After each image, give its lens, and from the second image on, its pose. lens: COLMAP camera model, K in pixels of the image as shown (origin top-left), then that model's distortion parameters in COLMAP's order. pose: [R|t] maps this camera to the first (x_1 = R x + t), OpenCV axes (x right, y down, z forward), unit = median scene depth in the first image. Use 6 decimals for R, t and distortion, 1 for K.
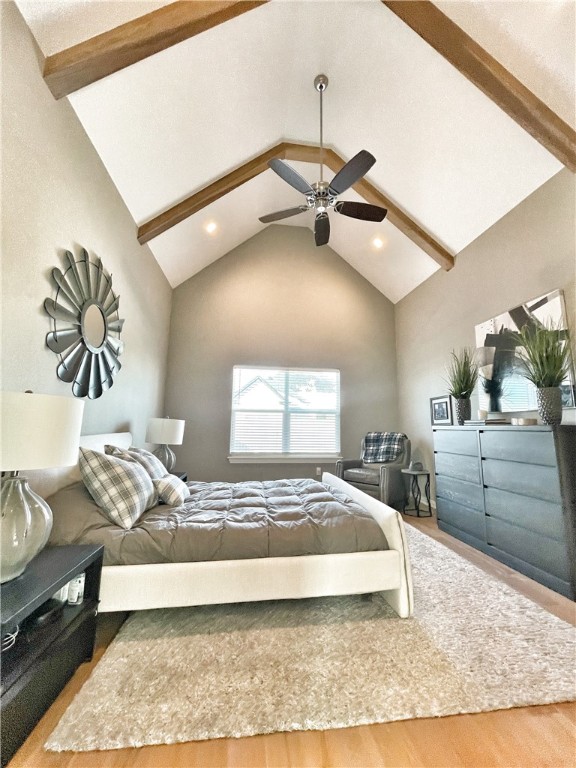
lens RADIAL K [[309.9, 0, 287.5], [0, 309.9, 381.4], [0, 0, 1]] dist [-0.003613, 0.000817]
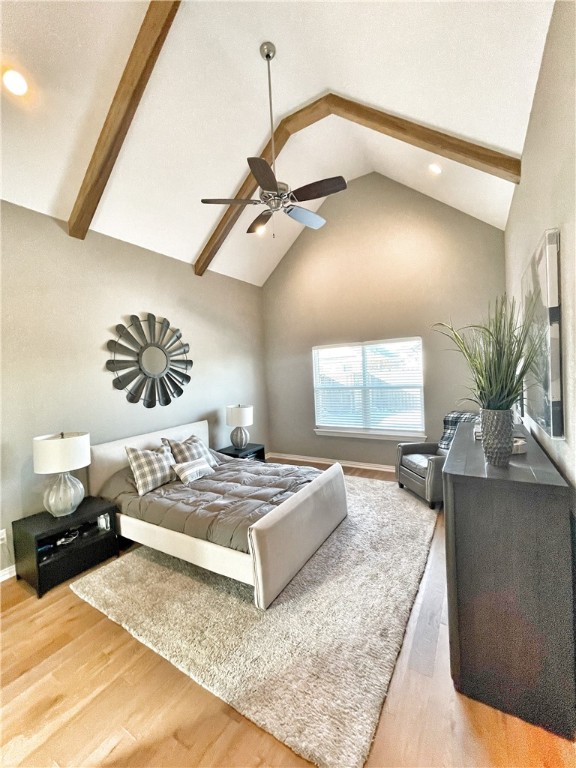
lens RADIAL K [[309.9, 0, 287.6], [0, 309.9, 380.6], [0, 0, 1]] dist [-0.003613, 0.000817]
pose [[0.771803, -0.036421, -0.634818, 0.852294], [0.154270, 0.979255, 0.131378, -0.177495], [0.616863, -0.199331, 0.761411, 0.210290]]
